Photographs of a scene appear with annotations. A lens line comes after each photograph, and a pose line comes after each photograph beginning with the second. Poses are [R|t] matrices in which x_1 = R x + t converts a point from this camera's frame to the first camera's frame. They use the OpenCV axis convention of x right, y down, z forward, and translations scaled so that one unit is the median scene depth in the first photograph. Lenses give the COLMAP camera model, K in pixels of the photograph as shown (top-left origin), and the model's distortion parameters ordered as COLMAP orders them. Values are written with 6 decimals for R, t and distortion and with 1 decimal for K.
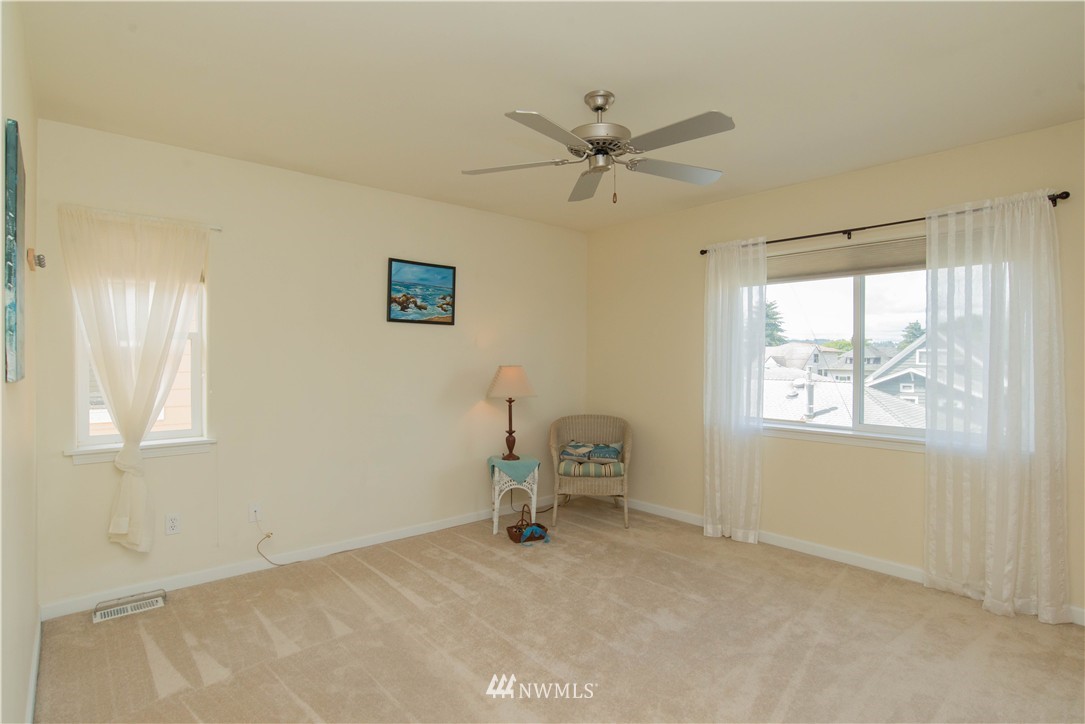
lens RADIAL K [[552.0, 0, 548.8], [0, 552.0, 360.8], [0, 0, 1]] dist [-0.062240, 0.028635]
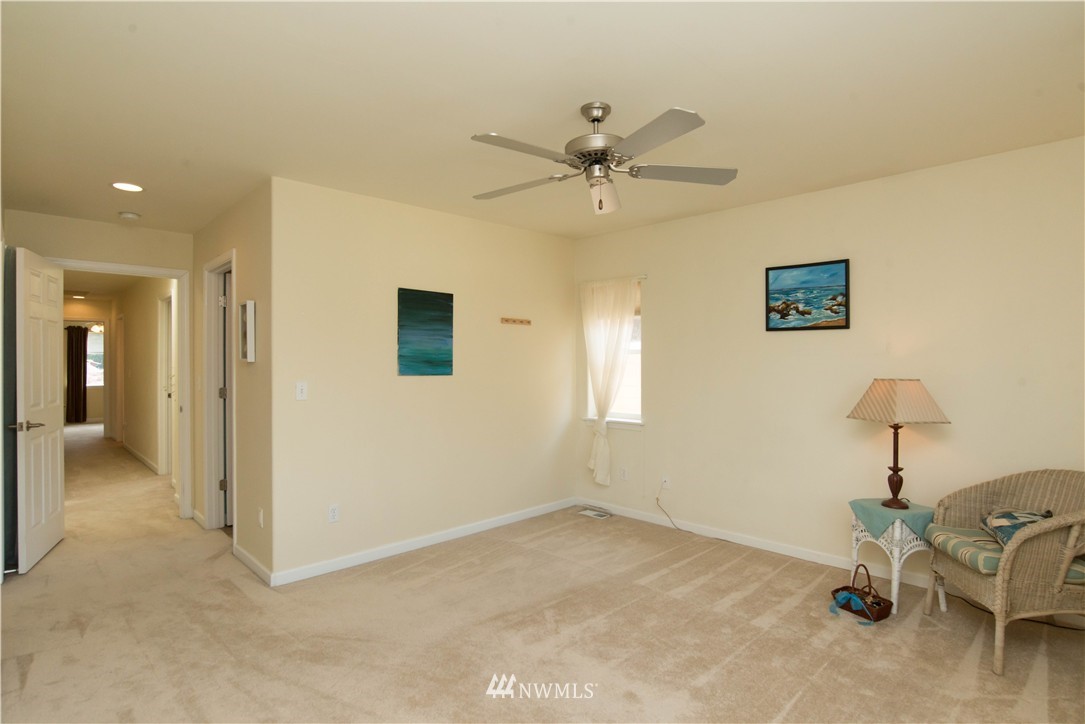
lens RADIAL K [[552.0, 0, 548.8], [0, 552.0, 360.8], [0, 0, 1]] dist [-0.062240, 0.028635]
pose [[0.054495, -0.004076, -0.998506, 0.666794], [-0.005176, 0.999977, -0.004365, -0.010402], [0.998501, 0.005406, 0.054473, 0.530752]]
